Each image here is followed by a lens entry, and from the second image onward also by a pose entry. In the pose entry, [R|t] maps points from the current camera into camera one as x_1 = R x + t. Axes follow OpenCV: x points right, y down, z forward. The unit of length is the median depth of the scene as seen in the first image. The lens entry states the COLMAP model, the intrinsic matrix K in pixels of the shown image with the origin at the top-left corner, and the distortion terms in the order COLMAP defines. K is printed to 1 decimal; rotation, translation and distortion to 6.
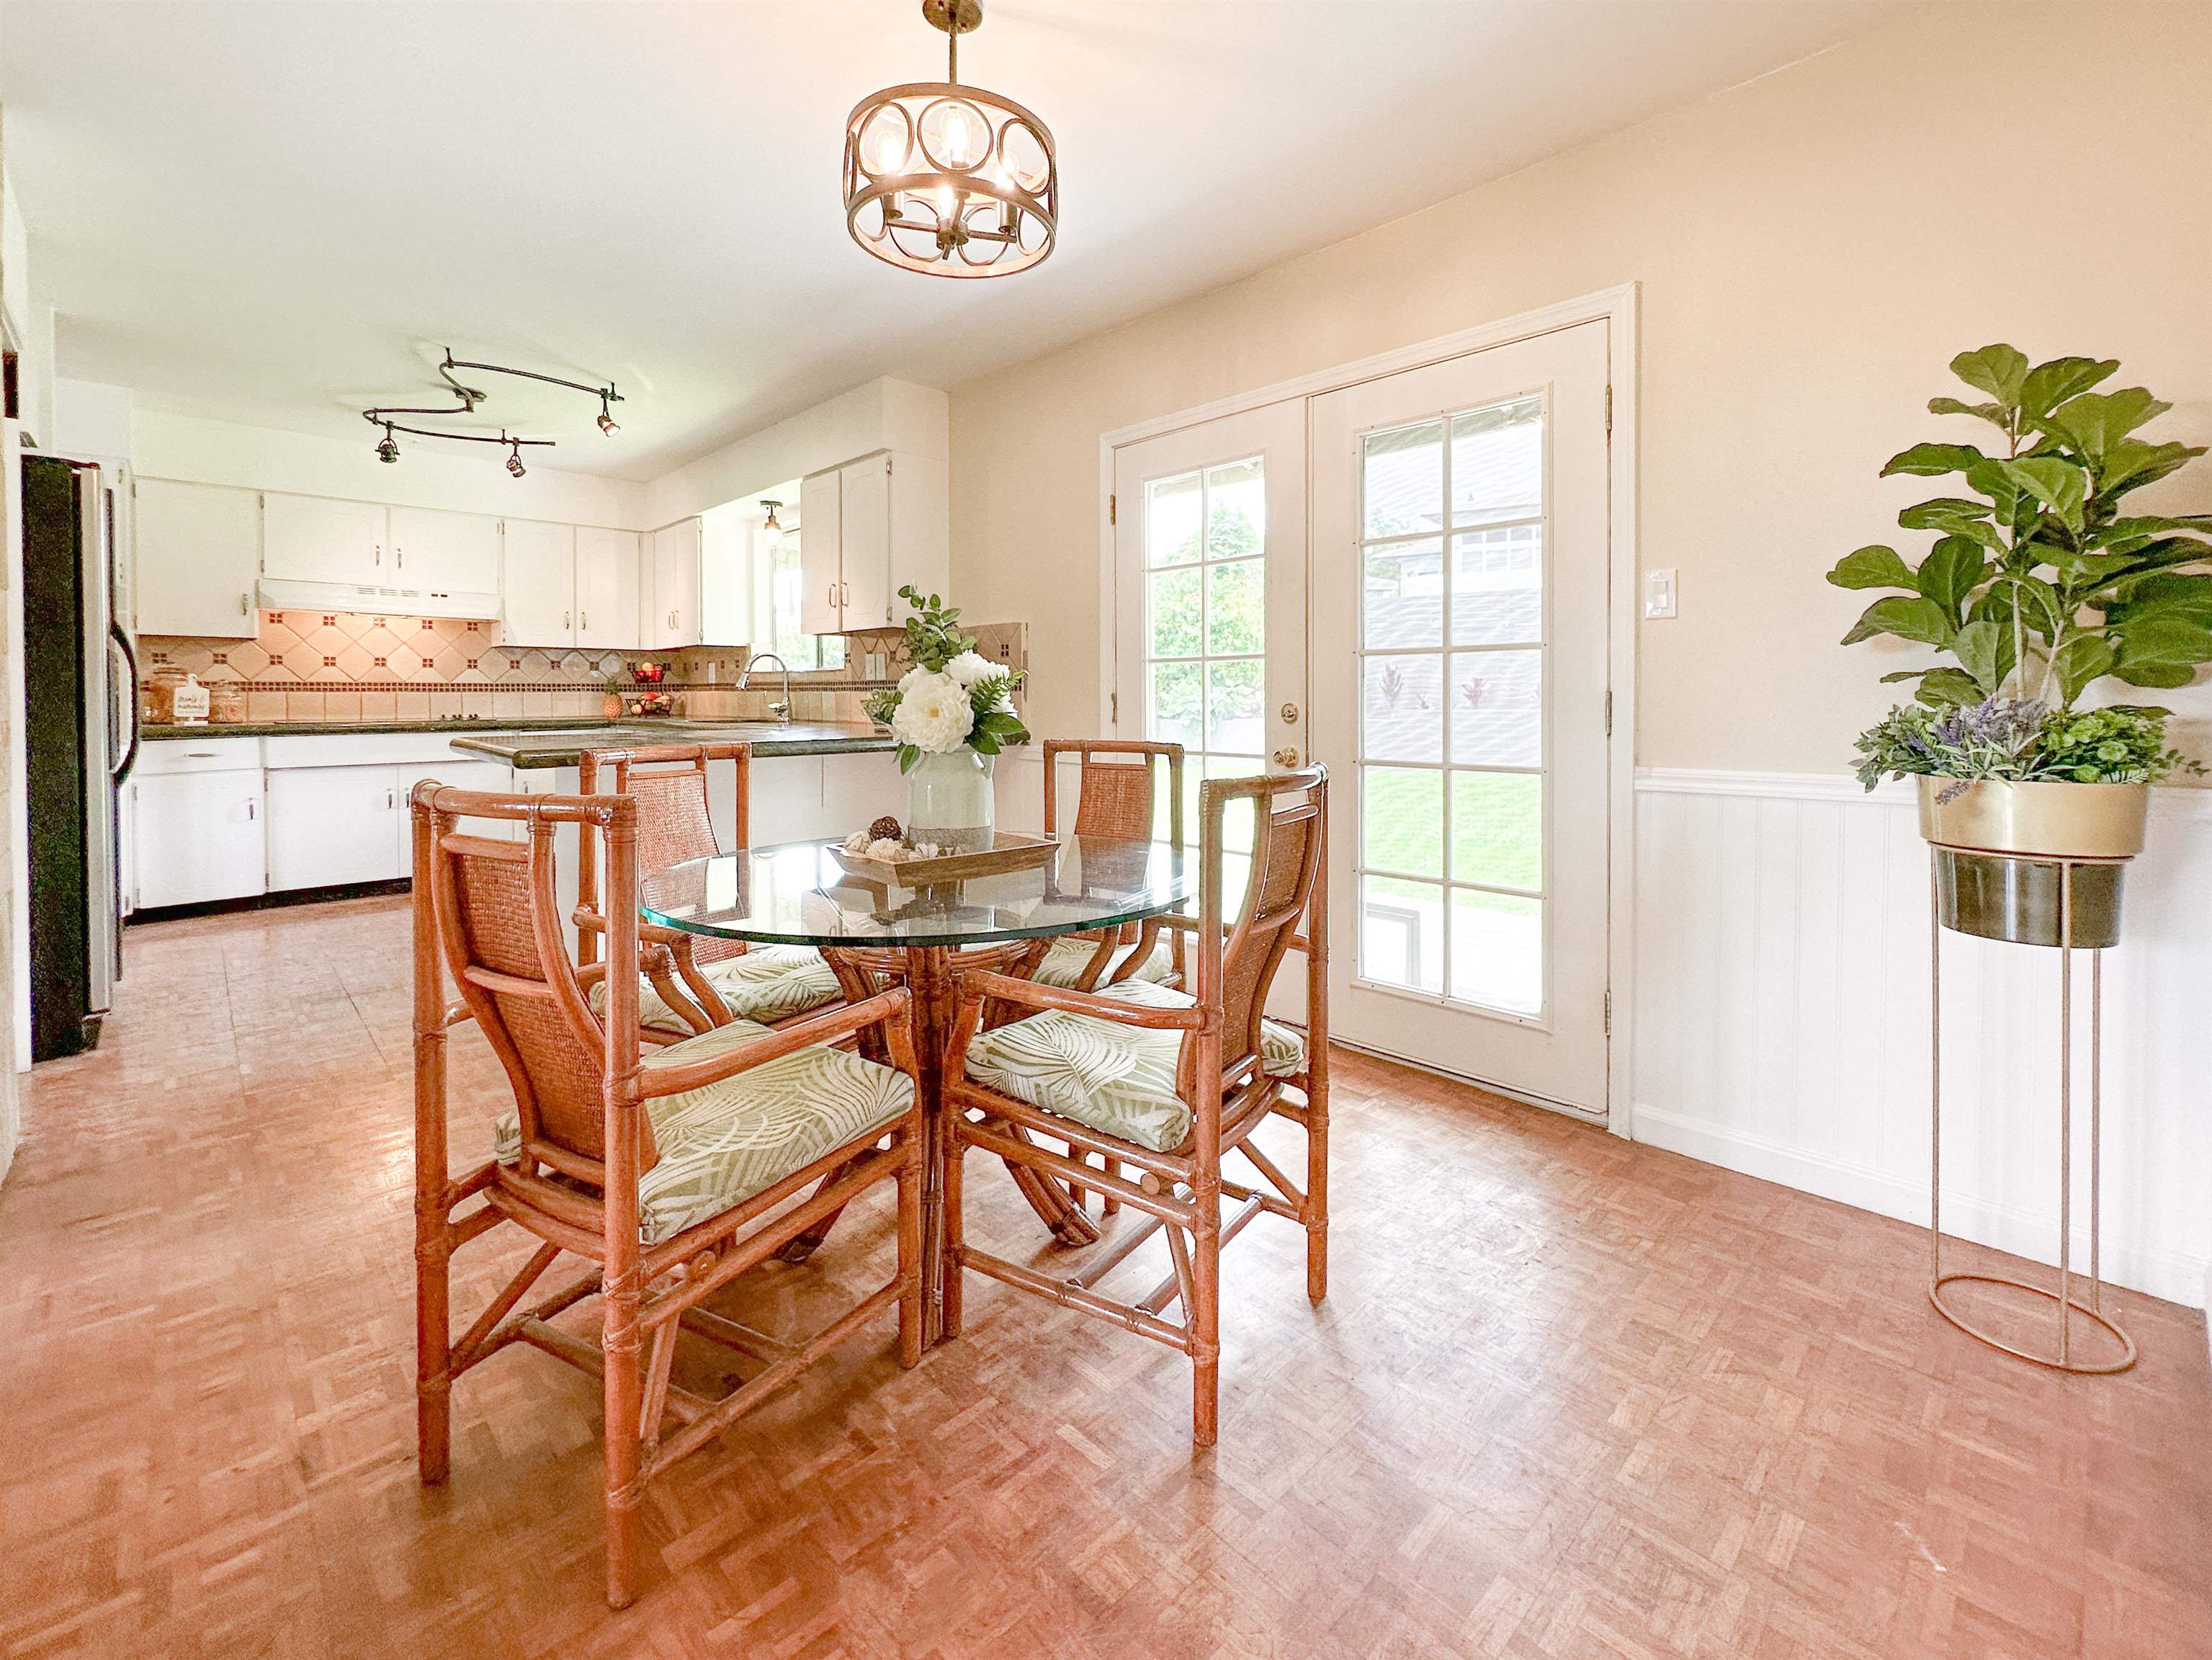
lens RADIAL K [[947.1, 0, 1152.3], [0, 947.1, 720.9], [0, 0, 1]] dist [0.001610, 0.000485]
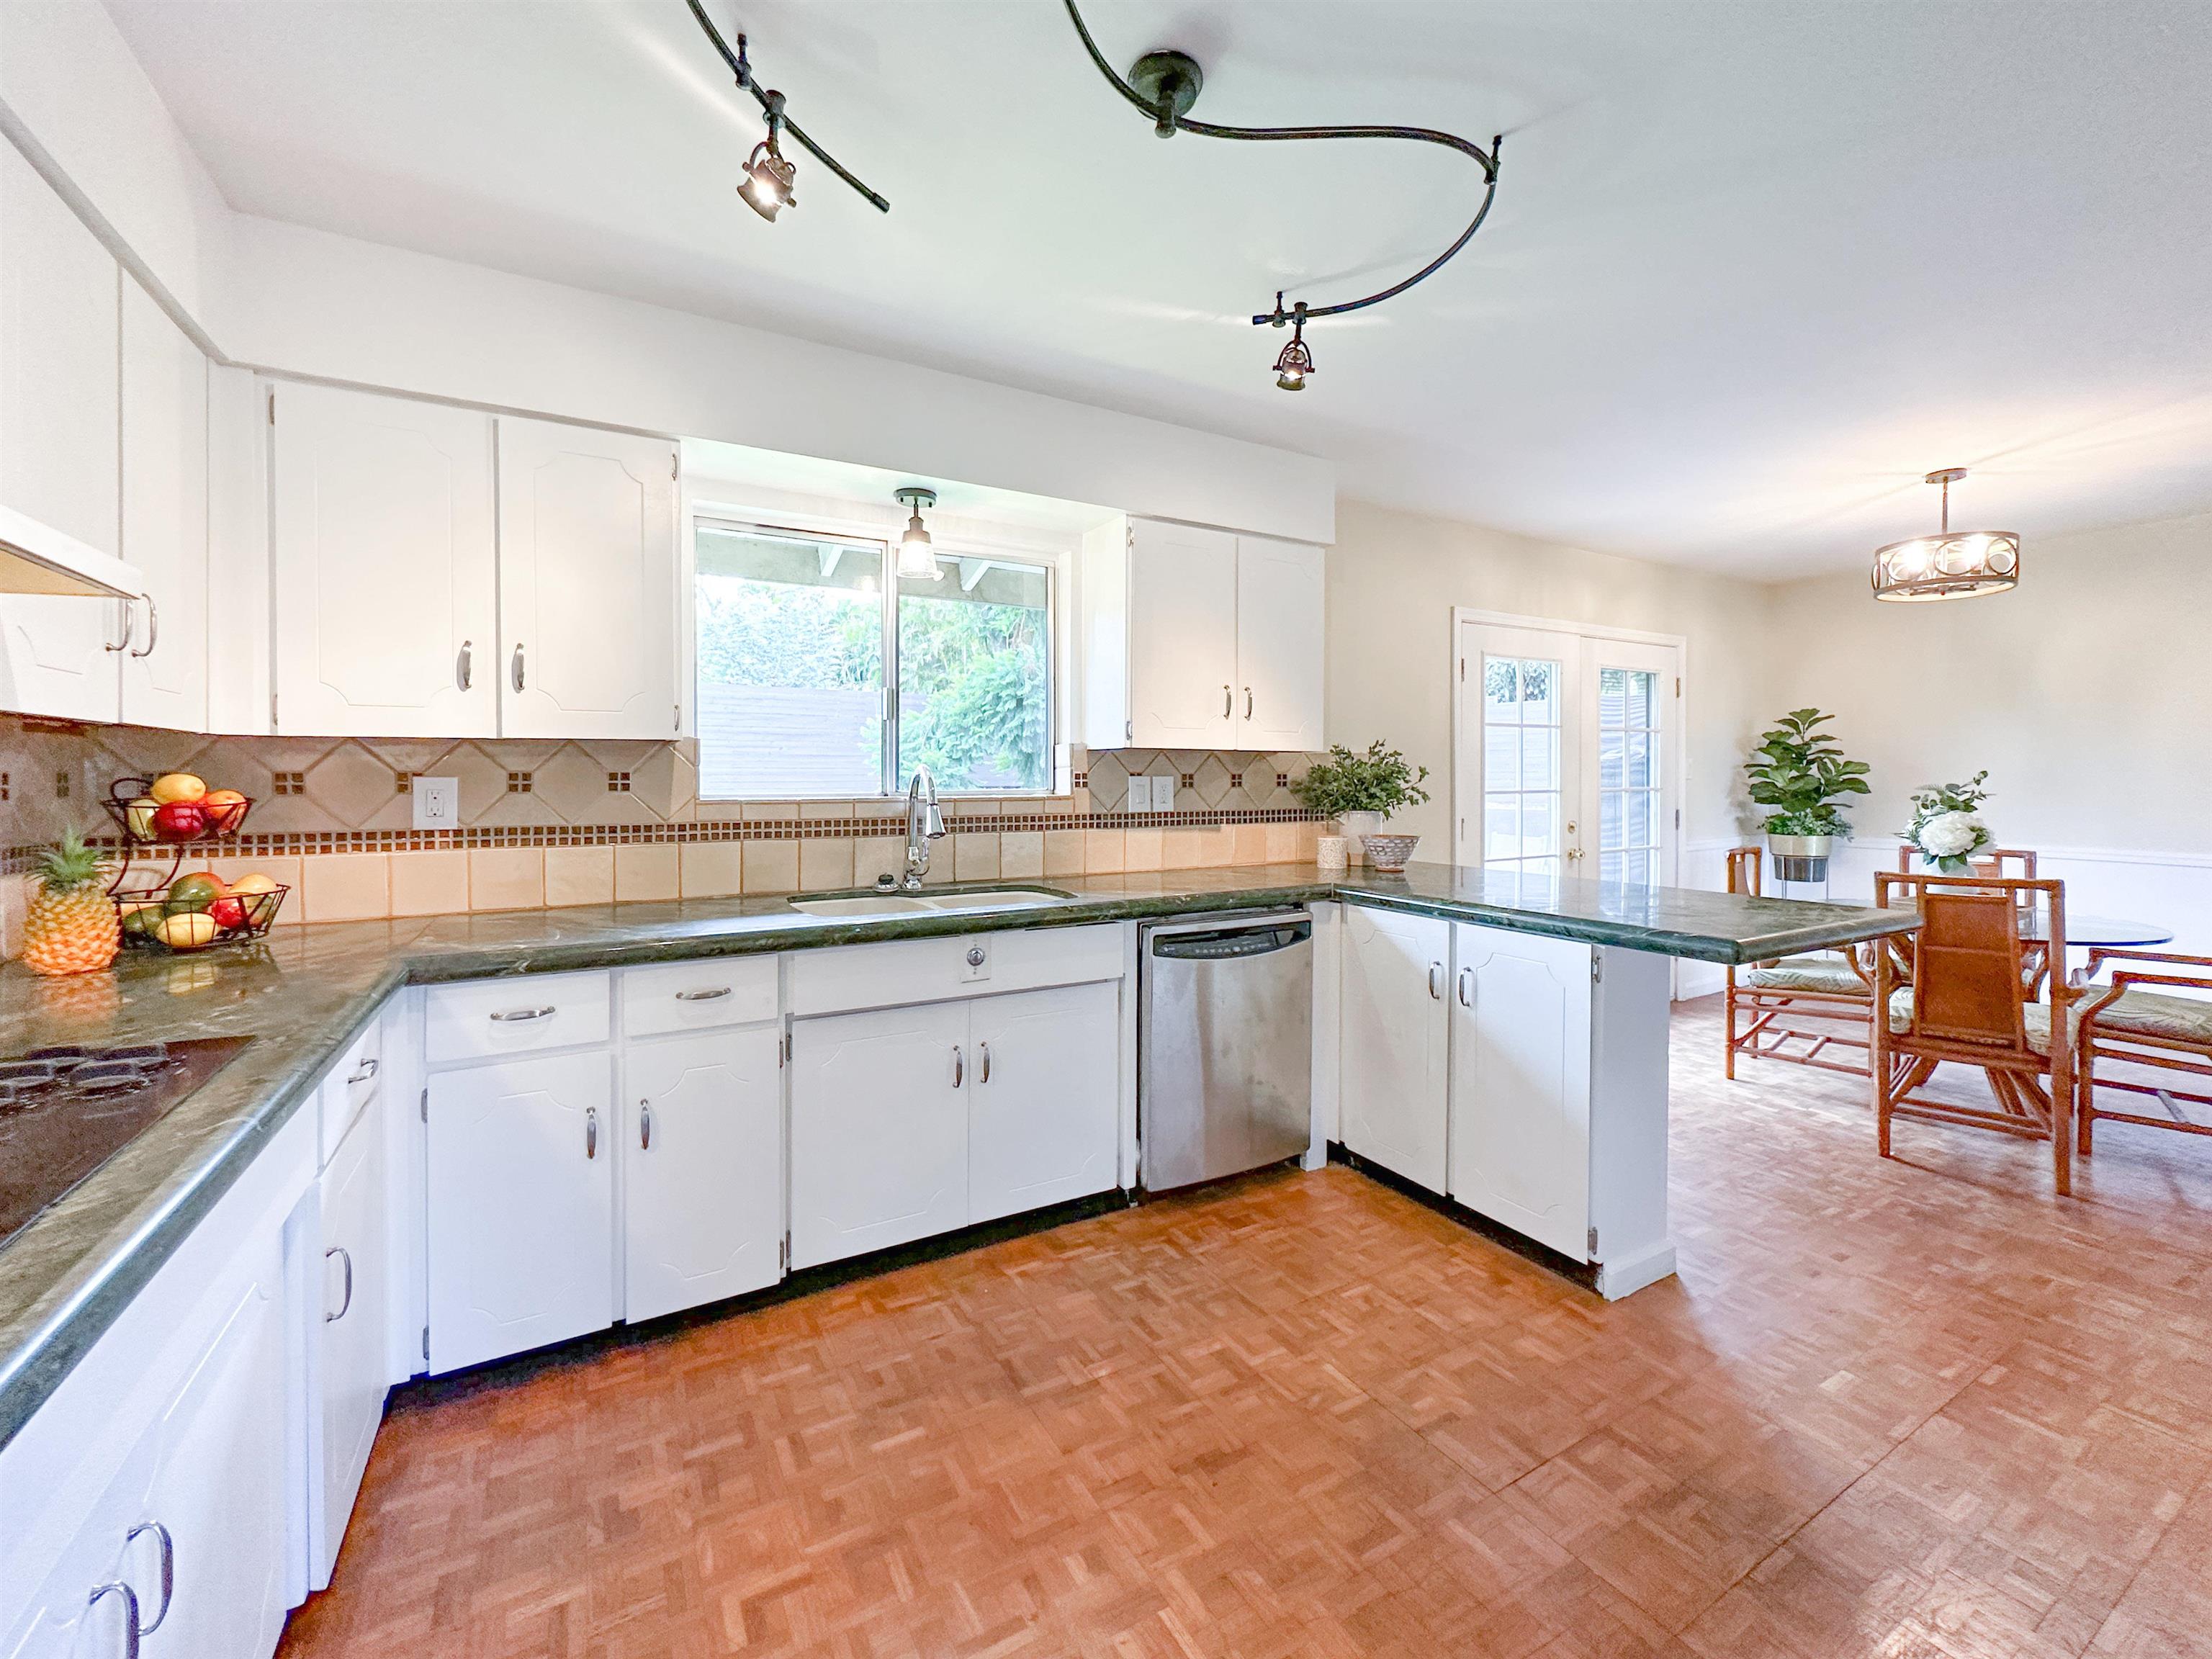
lens RADIAL K [[848.8, 0, 1132.5], [0, 848.8, 789.9], [0, 0, 1]] dist [-0.000310, -0.012943]
pose [[0.279975, -0.017529, 0.959847, -0.911465], [0.035430, 0.999341, 0.007916, -0.060818], [-0.959353, 0.031791, 0.280411, 0.804790]]
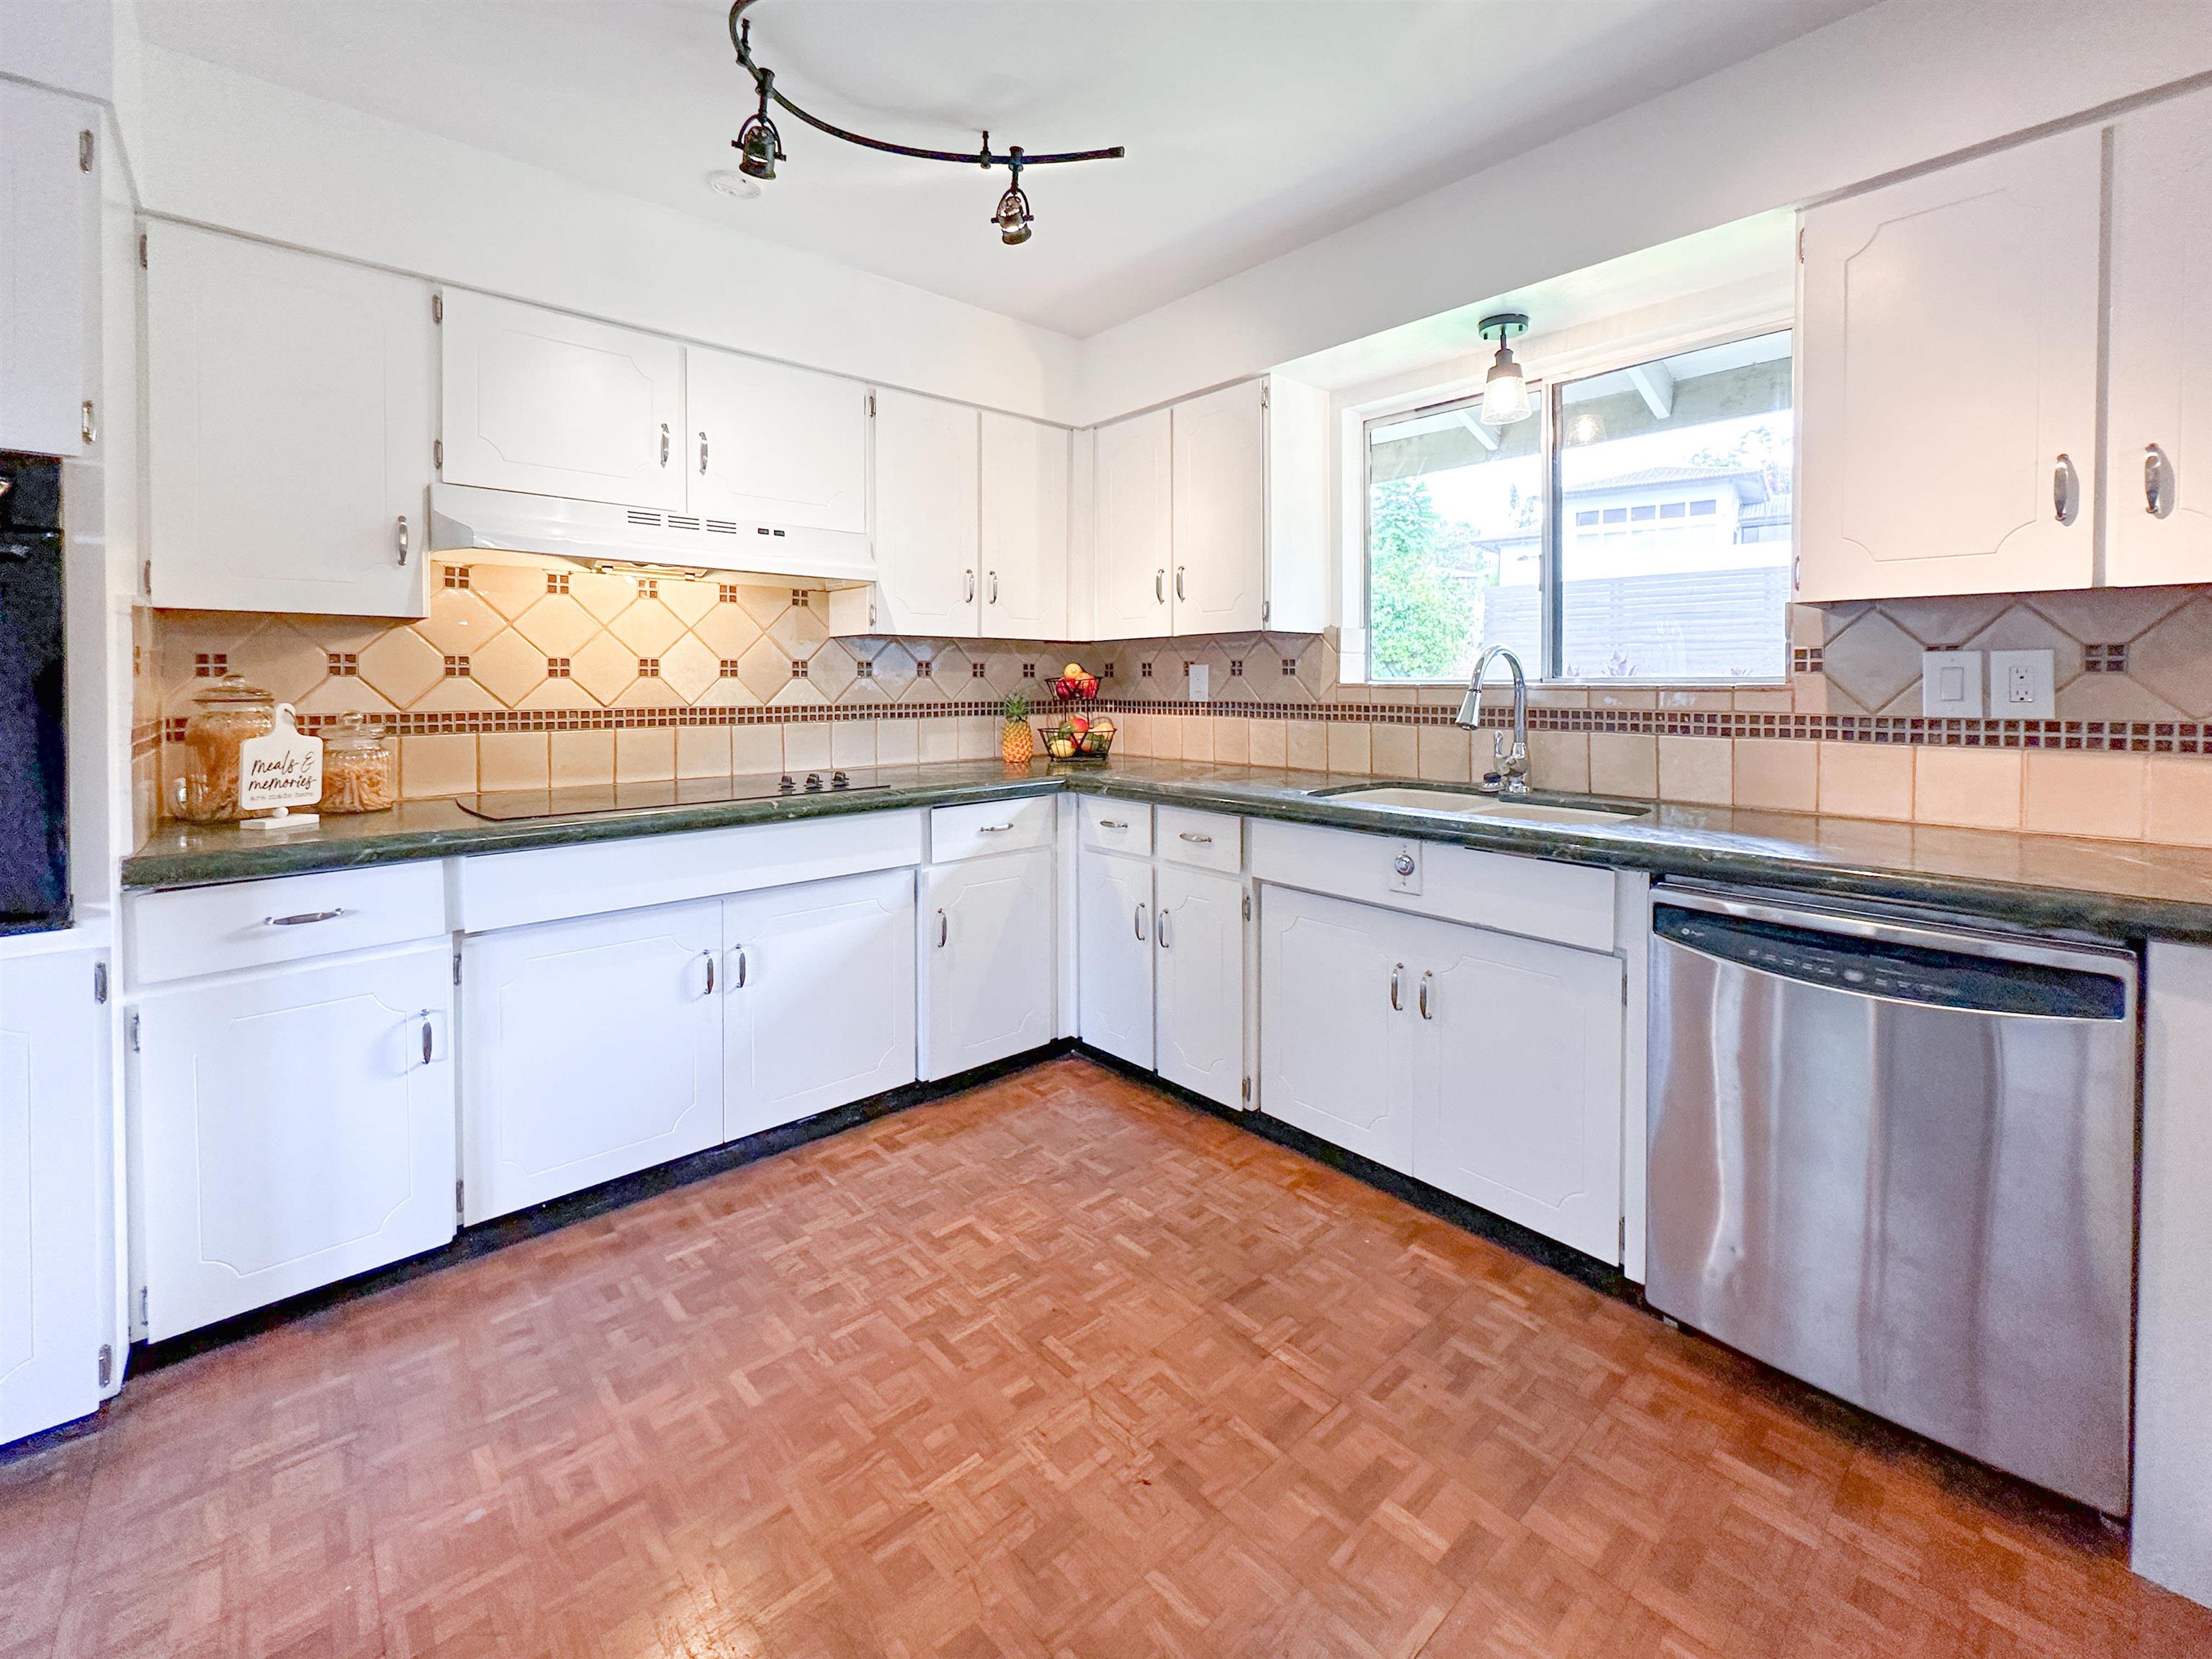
lens RADIAL K [[939.1, 0, 1184.9], [0, 939.1, 705.0], [0, 0, 1]] dist [-0.001264, -0.000046]
pose [[0.999700, -0.005853, -0.023792, -0.582674], [0.005670, 0.999954, -0.007778, -0.041439], [0.023836, 0.007640, 0.999687, 0.574263]]
